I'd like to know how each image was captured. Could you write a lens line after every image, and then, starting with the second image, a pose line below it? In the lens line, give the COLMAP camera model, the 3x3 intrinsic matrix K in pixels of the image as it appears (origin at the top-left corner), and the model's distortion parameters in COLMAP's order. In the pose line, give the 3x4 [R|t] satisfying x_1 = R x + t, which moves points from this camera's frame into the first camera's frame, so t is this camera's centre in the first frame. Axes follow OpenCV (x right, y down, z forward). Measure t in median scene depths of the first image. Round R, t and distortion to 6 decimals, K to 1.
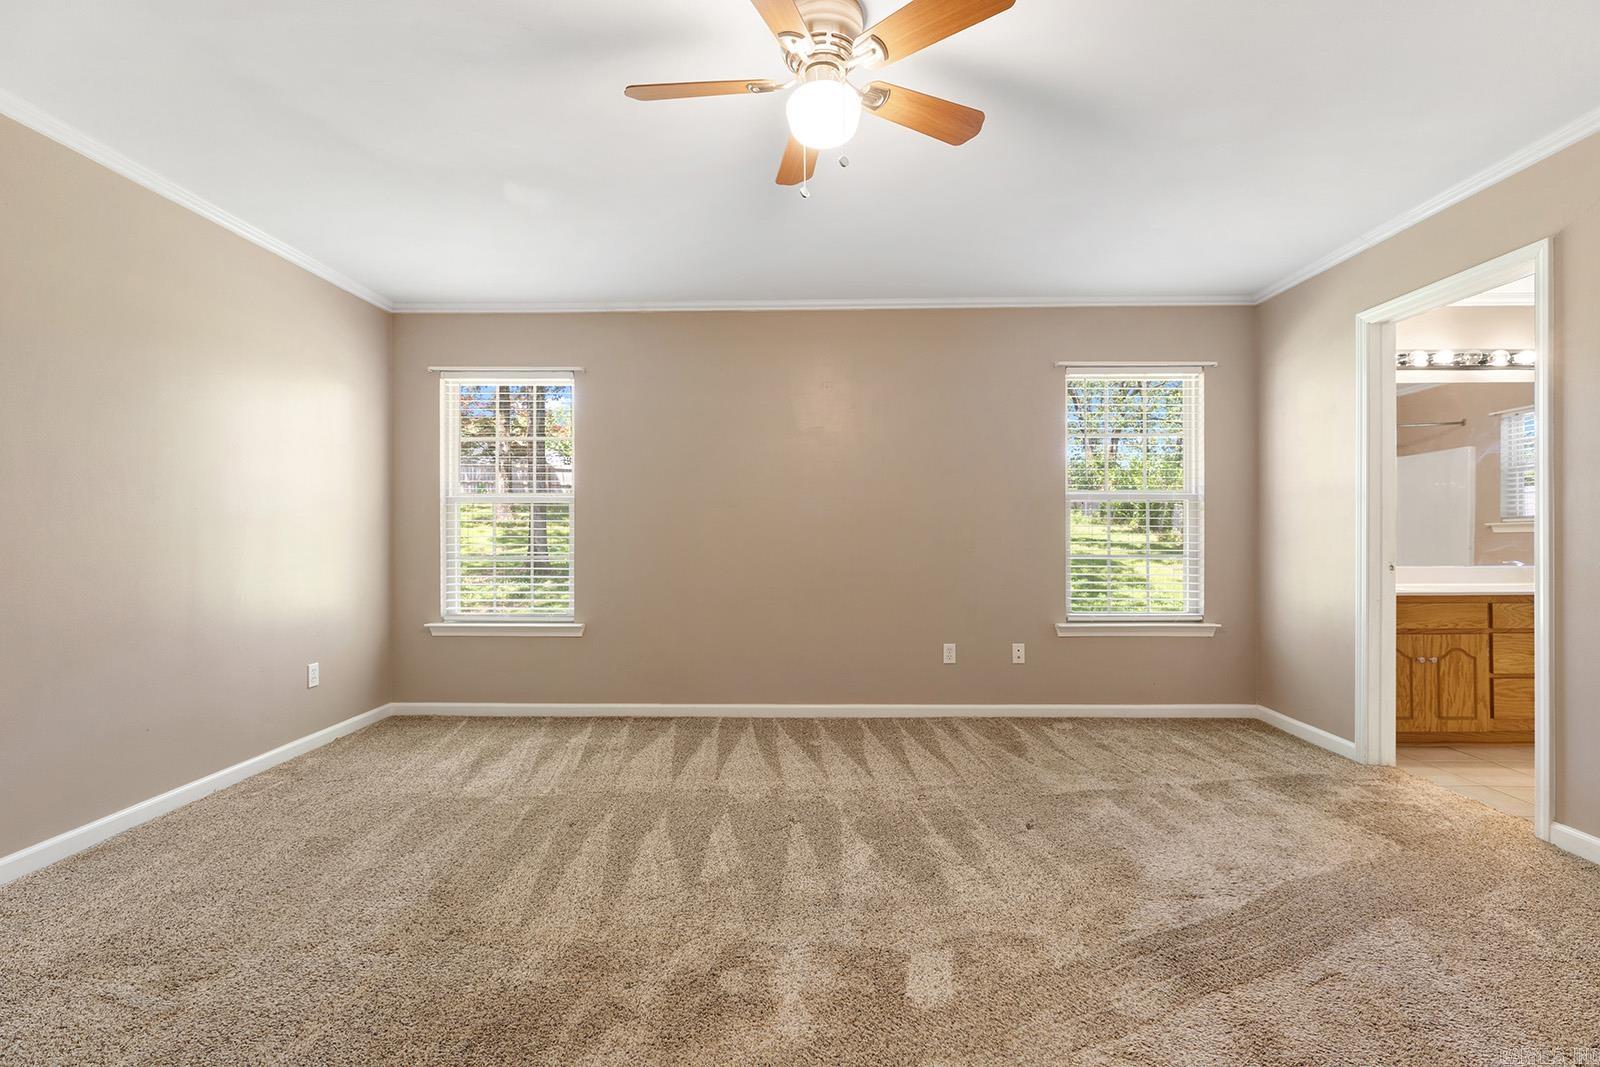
lens RADIAL K [[717.8, 0, 808.9], [0, 717.8, 544.5], [0, 0, 1]] dist [0.002516, 0.000054]
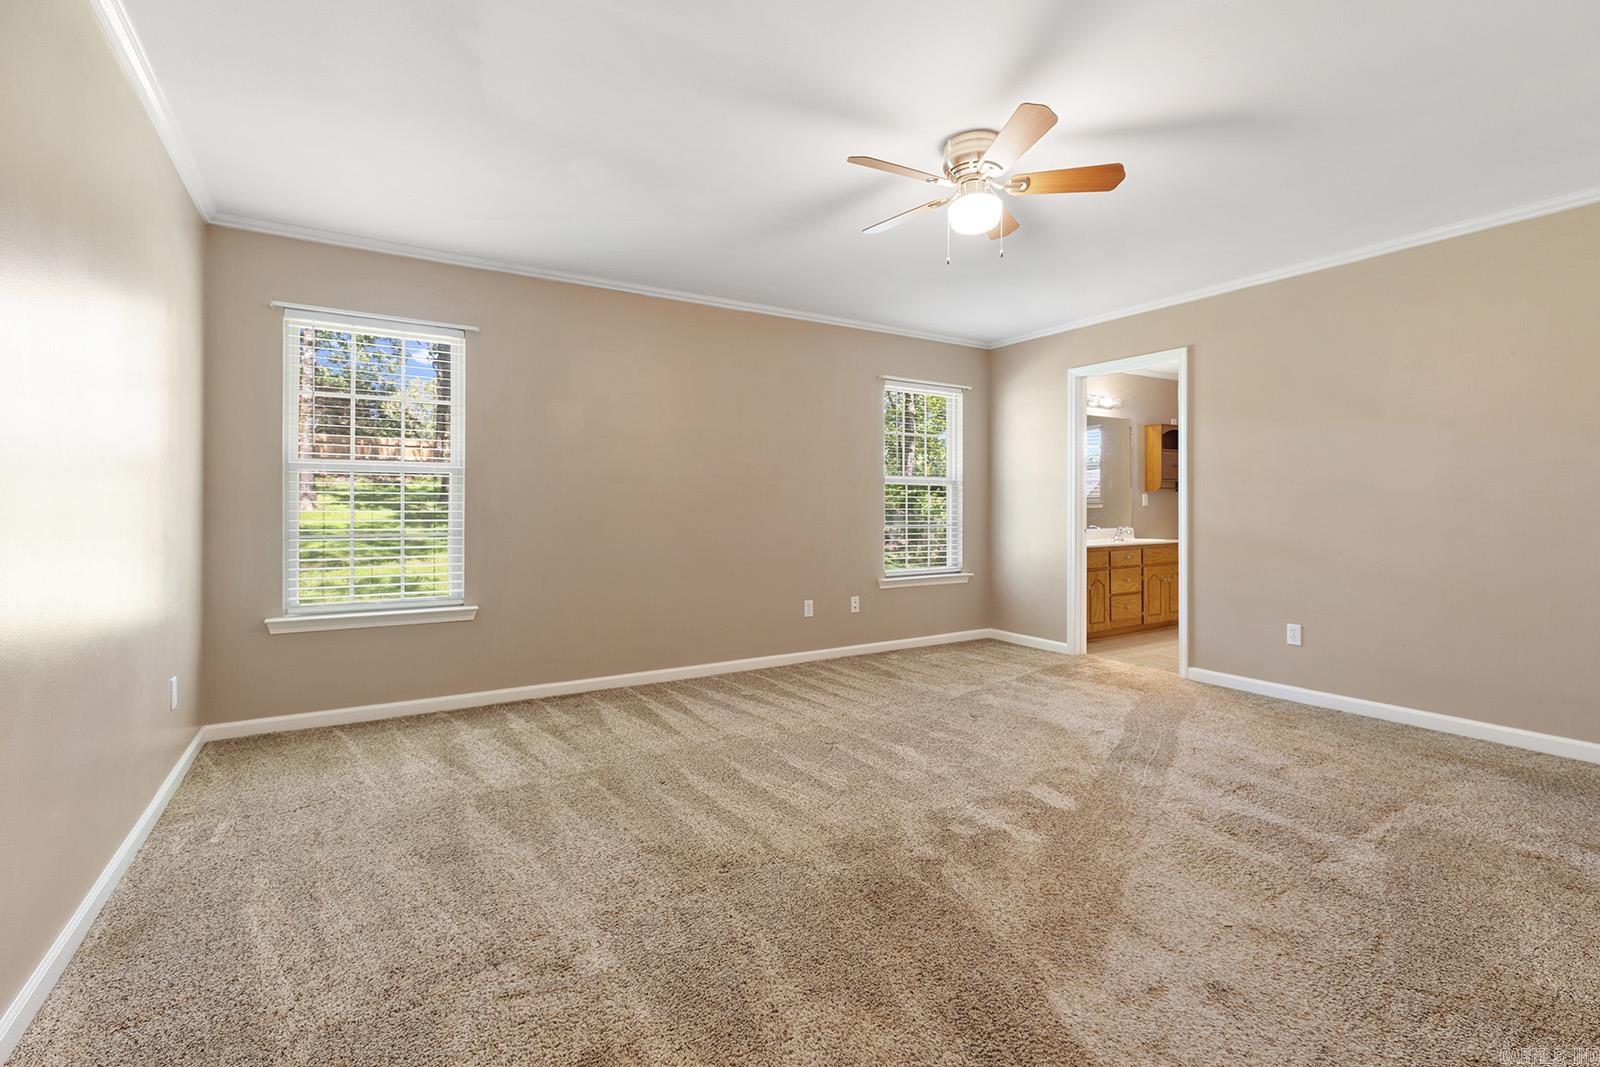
lens RADIAL K [[719.1, 0, 800.5], [0, 719.1, 517.1], [0, 0, 1]] dist [0.003611, 0.000104]
pose [[0.841048, -0.004638, 0.540941, -0.559333], [0.006794, 0.999975, -0.001990, 0.001761], [-0.540918, 0.005349, 0.841058, -0.002678]]
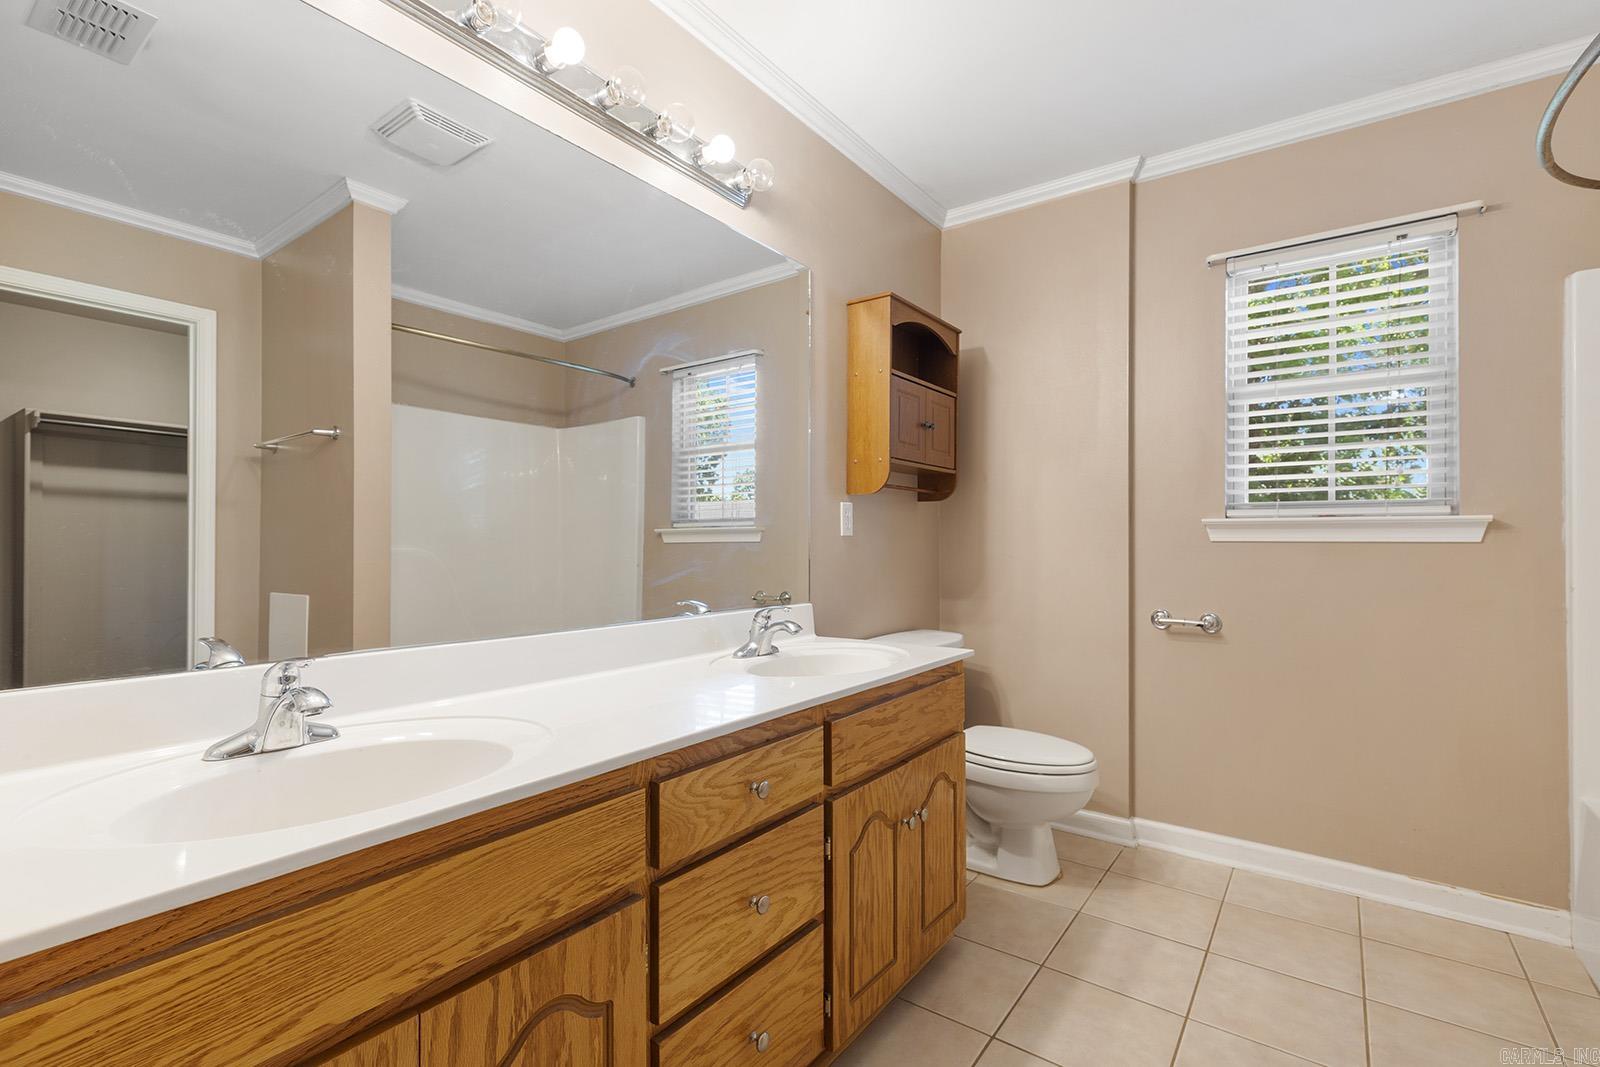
lens RADIAL K [[717.8, 0, 808.9], [0, 717.8, 544.5], [0, 0, 1]] dist [0.002516, 0.000054]
pose [[0.574608, 0.008939, 0.818380, 0.776955], [-0.001241, 0.999949, -0.010050, -0.012594], [-0.818428, 0.004759, 0.574590, 0.814639]]
